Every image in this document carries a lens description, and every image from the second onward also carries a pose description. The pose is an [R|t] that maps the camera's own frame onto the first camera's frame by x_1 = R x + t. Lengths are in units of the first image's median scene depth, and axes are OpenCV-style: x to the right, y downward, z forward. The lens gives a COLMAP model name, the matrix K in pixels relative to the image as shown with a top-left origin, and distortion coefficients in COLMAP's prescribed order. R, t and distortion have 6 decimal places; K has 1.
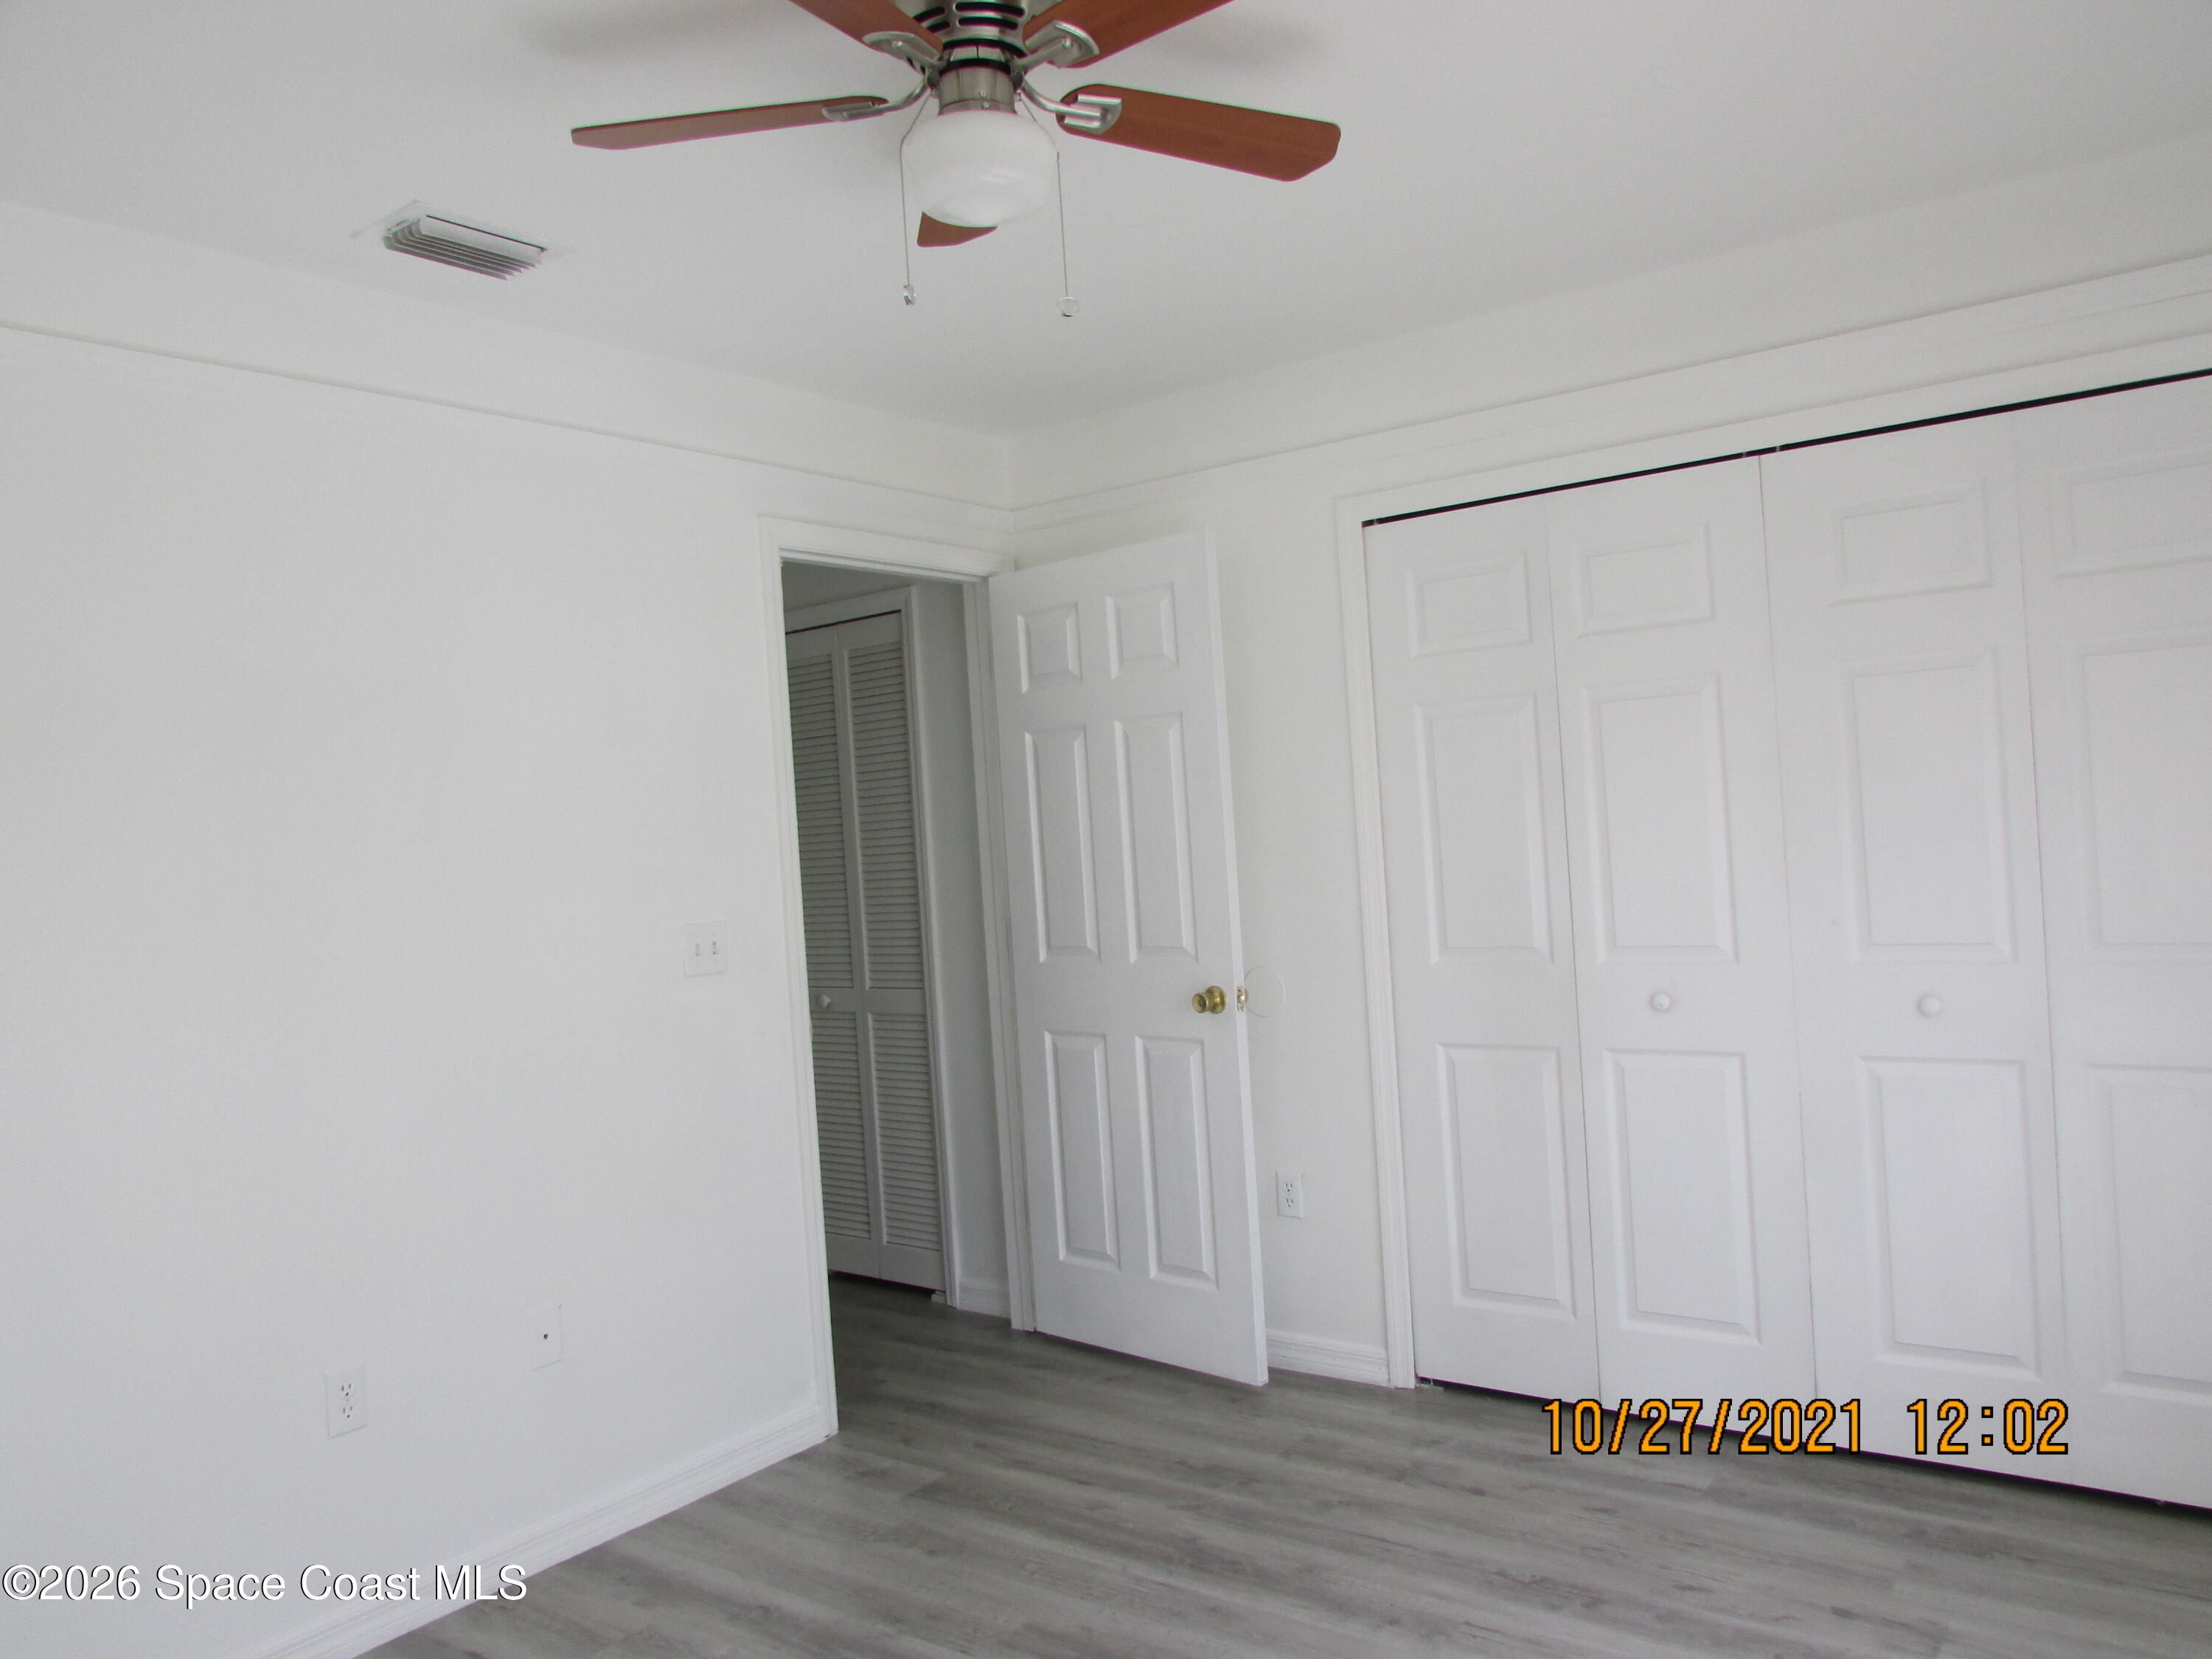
lens RADIAL K [[1577.4, 0, 1114.9], [0, 1577.4, 845.2], [0, 0, 1]] dist [-0.003436, -0.005582]
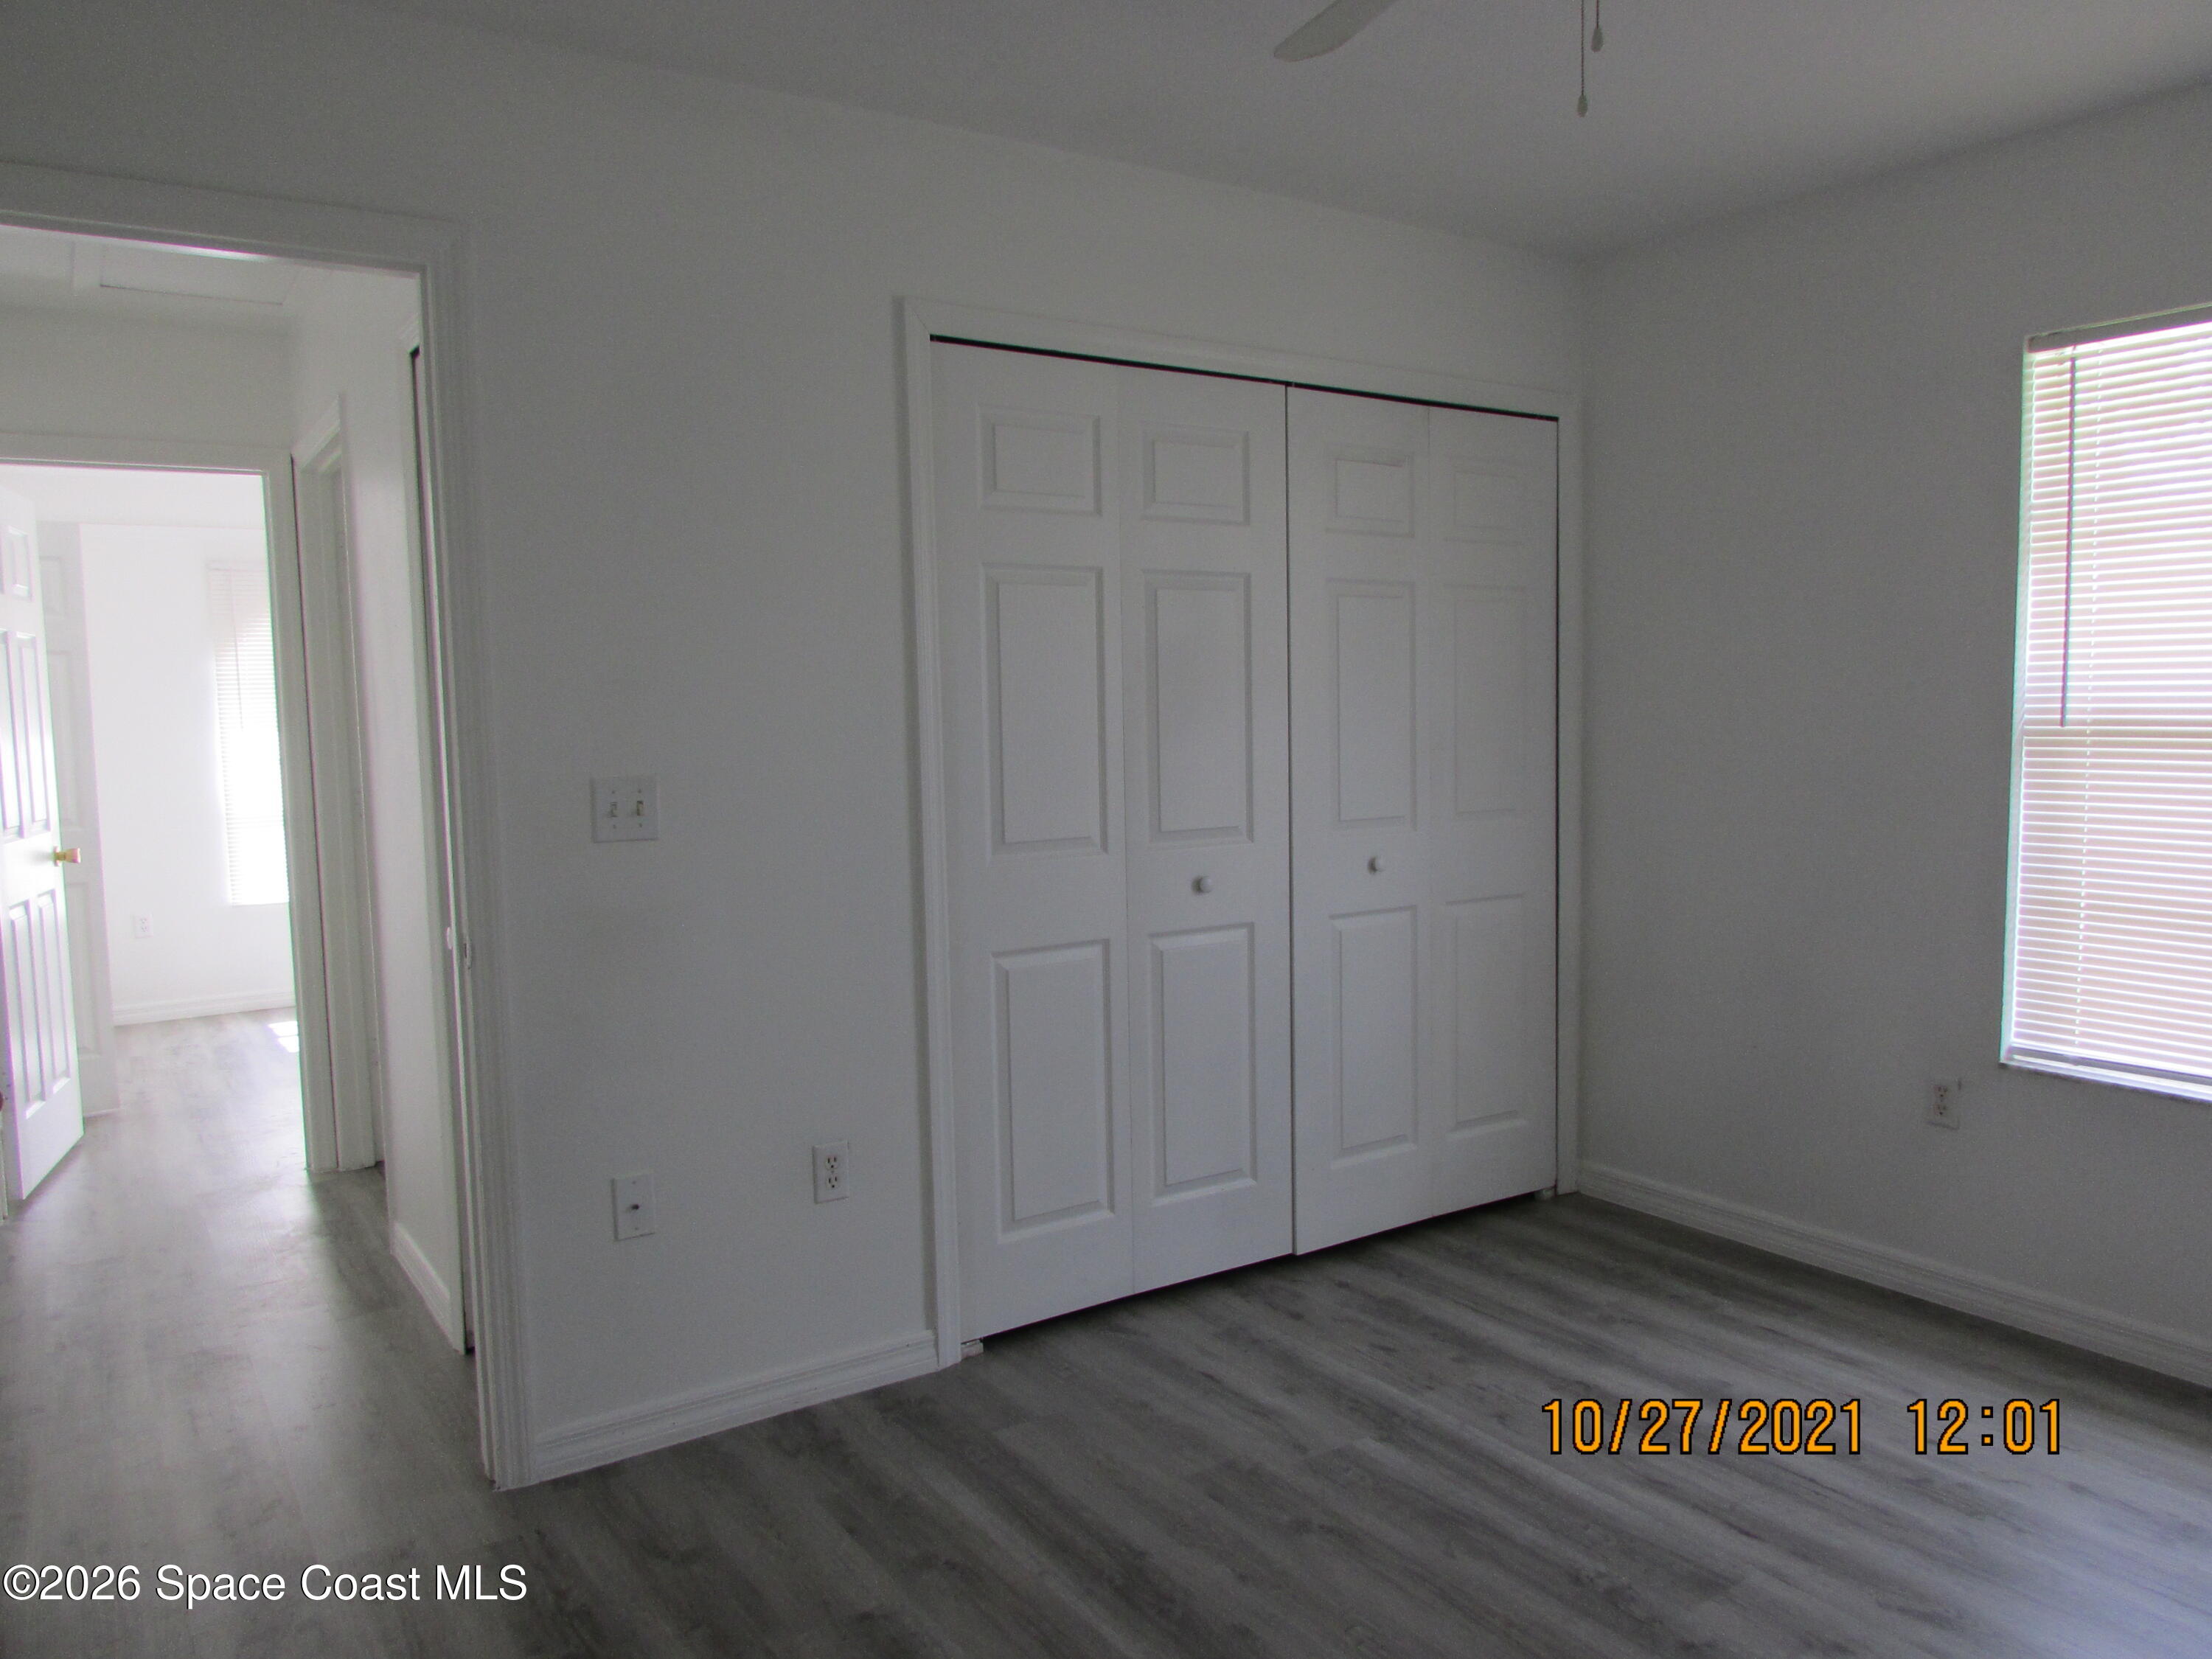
lens RADIAL K [[1577.4, 0, 1114.9], [0, 1577.4, 845.2], [0, 0, 1]] dist [-0.003436, -0.005582]
pose [[0.326058, -0.013959, 0.945247, -0.619750], [0.007935, 0.999896, 0.012029, 0.057443], [-0.945317, 0.003579, 0.326135, 0.672320]]
